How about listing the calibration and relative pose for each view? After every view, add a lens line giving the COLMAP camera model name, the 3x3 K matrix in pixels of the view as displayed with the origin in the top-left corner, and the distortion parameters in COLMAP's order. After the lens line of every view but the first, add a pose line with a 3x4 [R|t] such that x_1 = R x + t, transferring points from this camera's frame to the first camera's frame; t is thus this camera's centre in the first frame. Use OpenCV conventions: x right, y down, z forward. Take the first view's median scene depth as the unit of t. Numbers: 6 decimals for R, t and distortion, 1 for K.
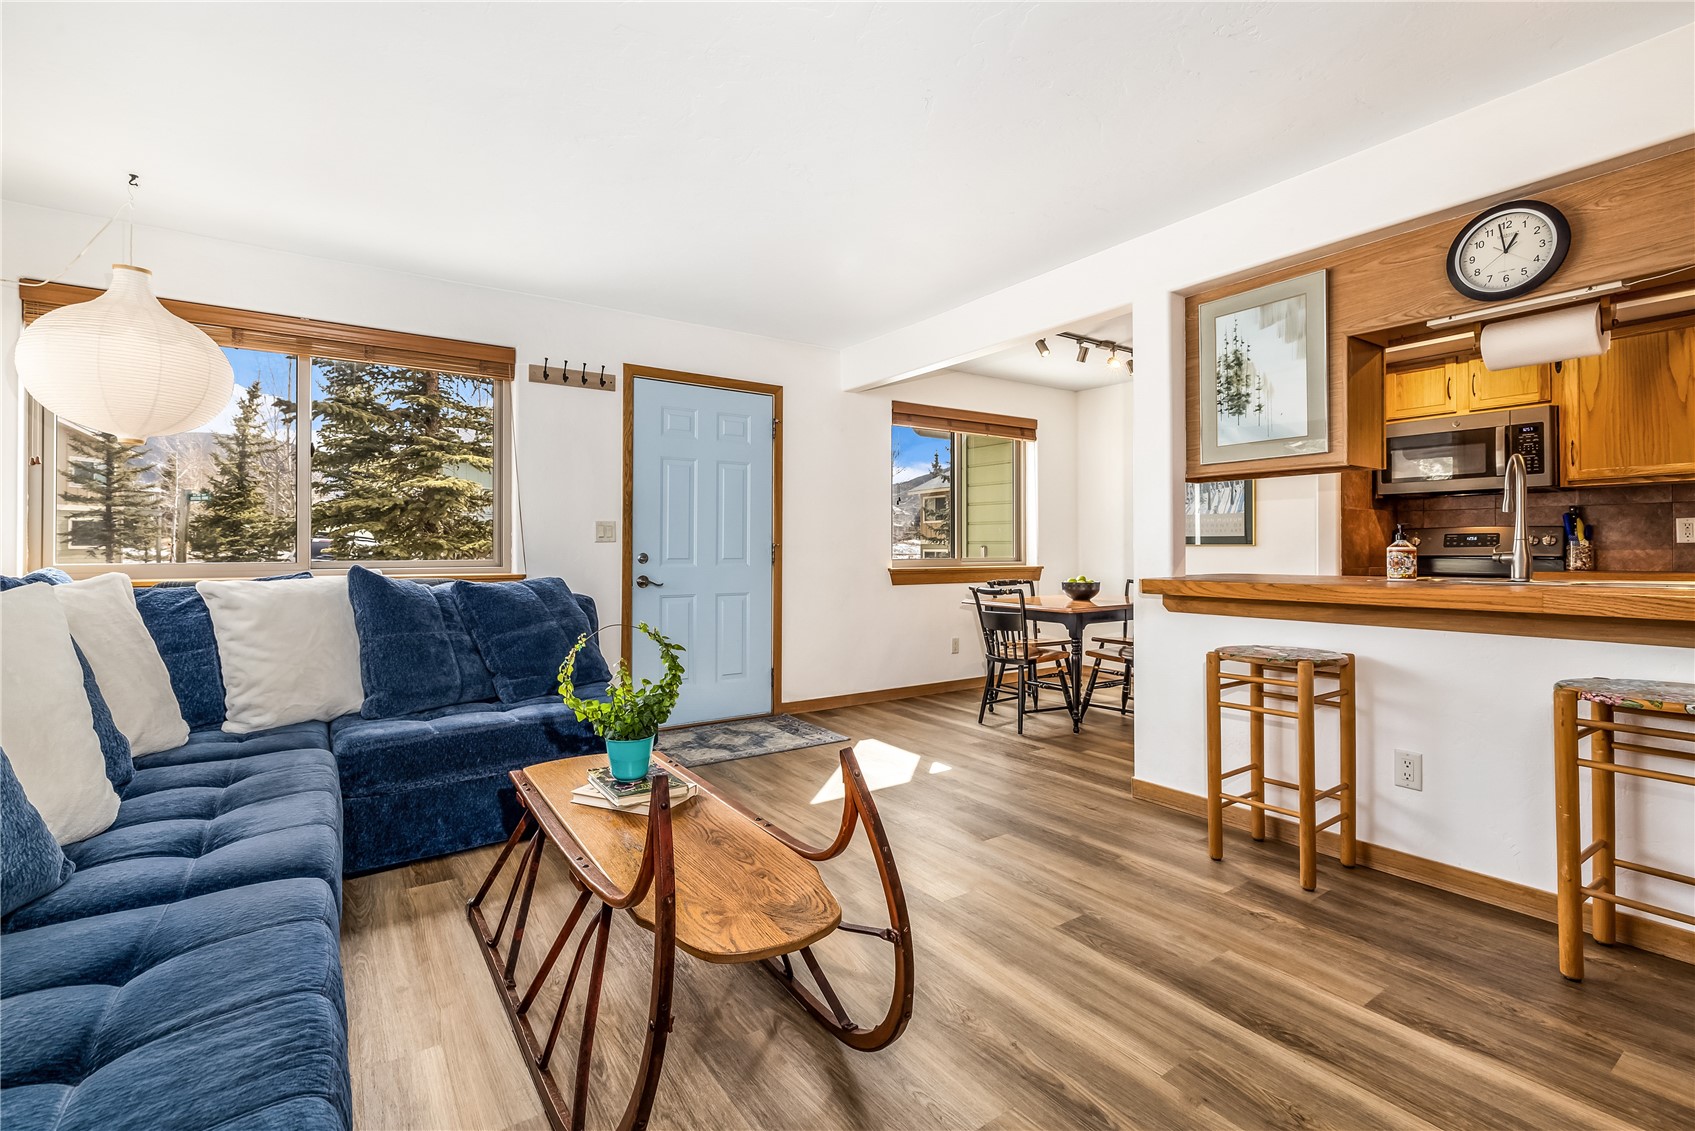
lens RADIAL K [[763.9, 0, 843.5], [0, 763.9, 545.1], [0, 0, 1]] dist [-0.001755, 0.000086]
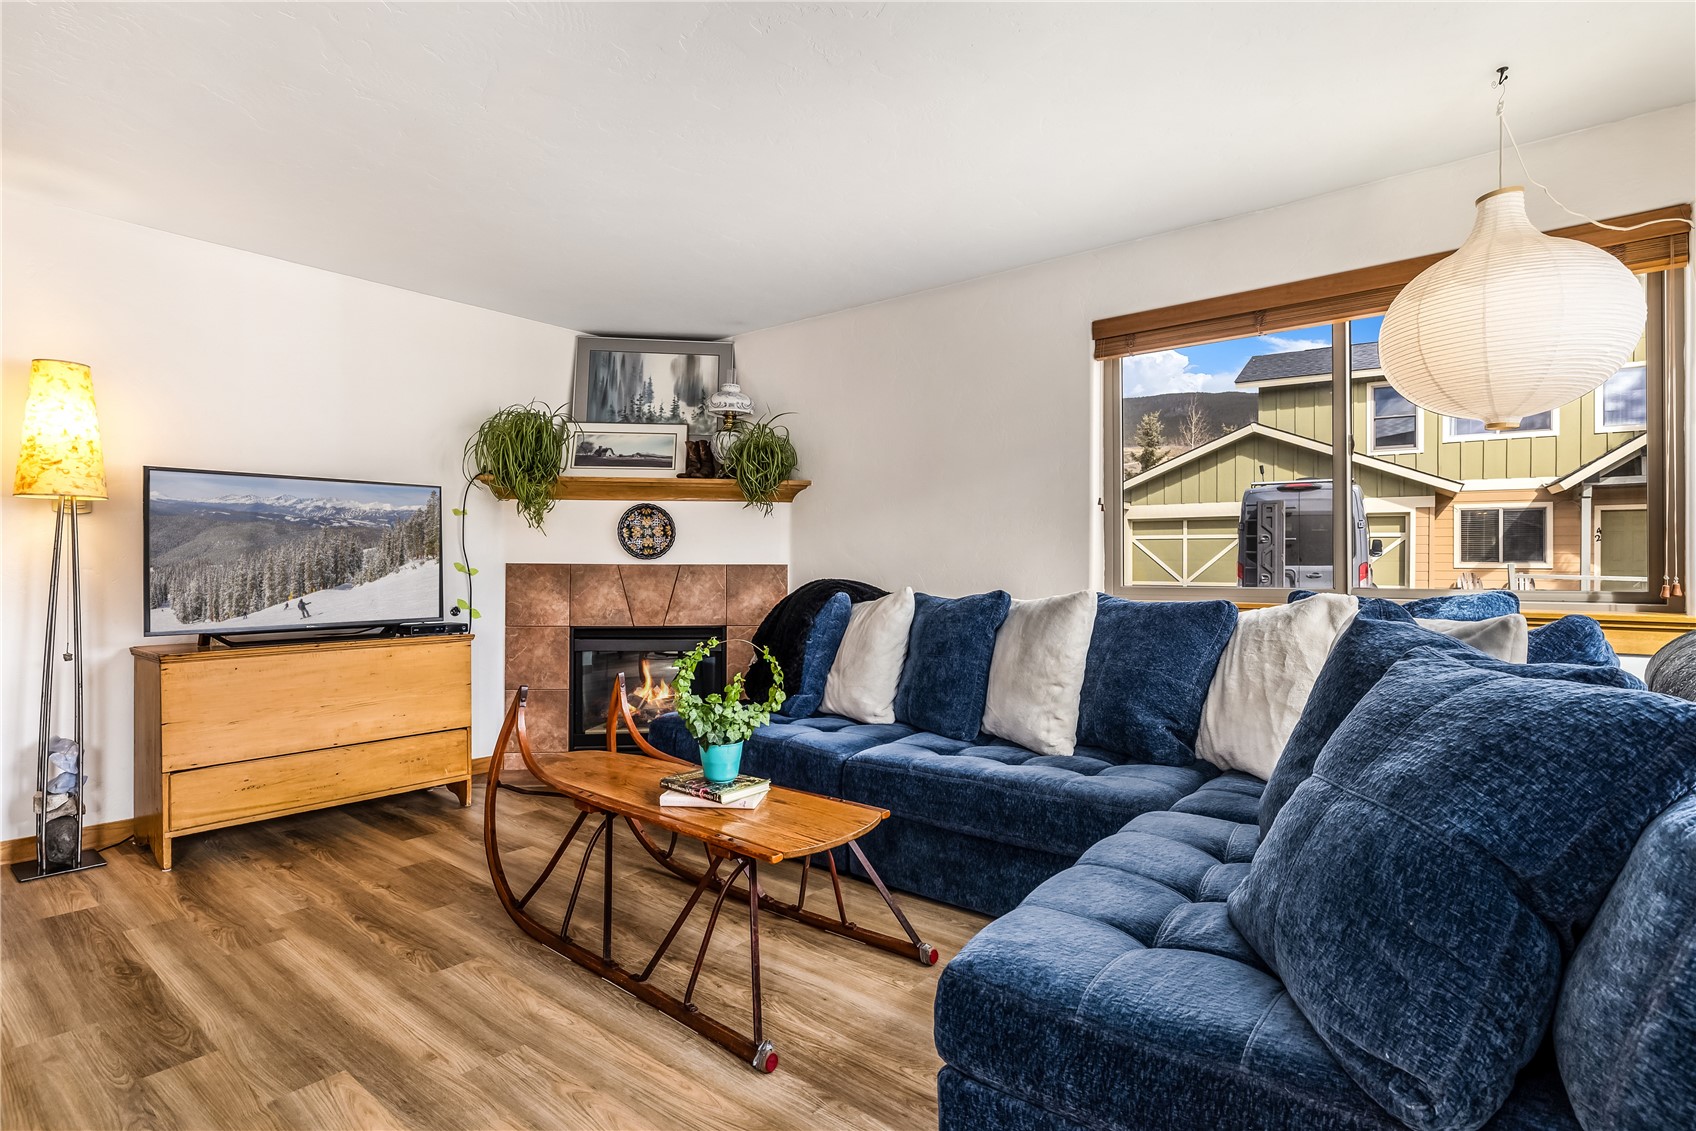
lens RADIAL K [[850.7, 0, 846.0], [0, 850.7, 562.8], [0, 0, 1]] dist [-0.003864, 0.001831]
pose [[-0.958043, 0.001144, -0.286622, -0.069394], [0.001887, 0.999996, -0.002314, 0.000322], [0.286618, -0.002758, -0.958041, 1.472293]]
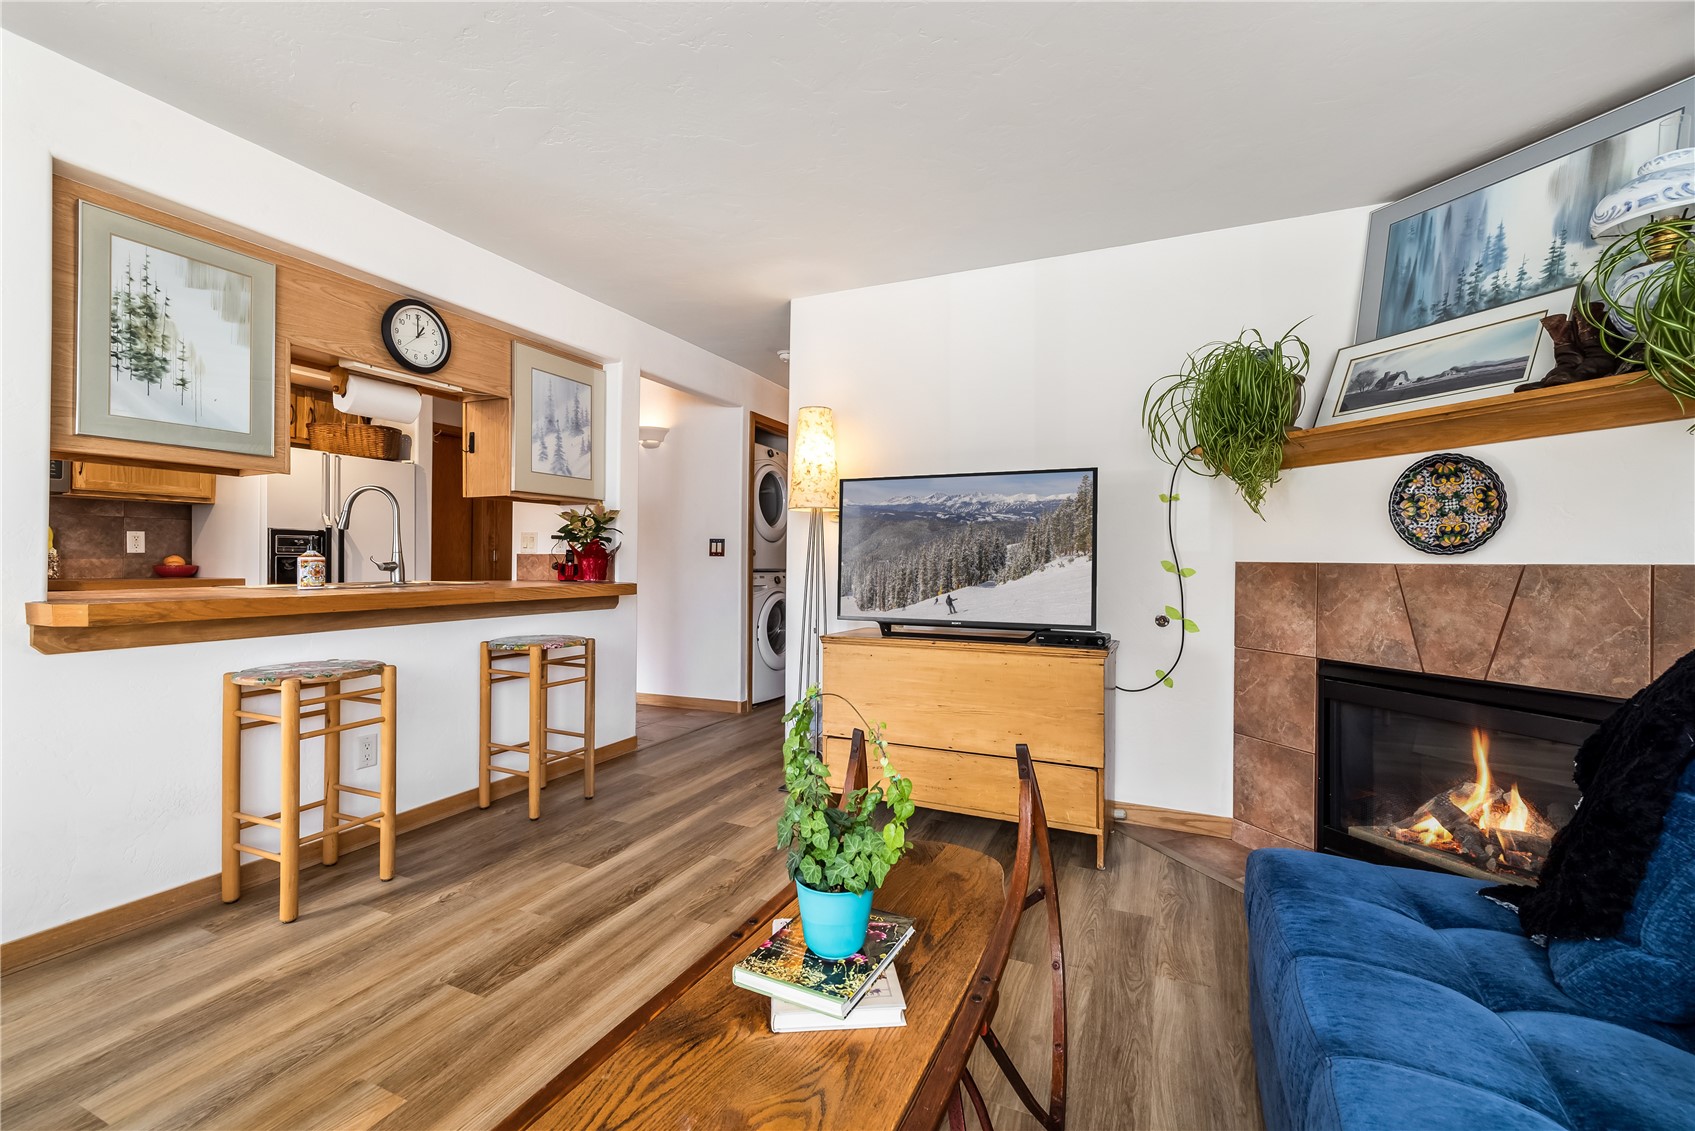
lens RADIAL K [[714.9, 0, 844.9], [0, 714.9, 557.8], [0, 0, 1]] dist [0.001475, -0.000063]
pose [[-0.522128, 0.003188, 0.852861, -0.457467], [-0.009723, 0.999906, -0.009690, 0.005372], [-0.852812, -0.013352, -0.522047, 0.784045]]
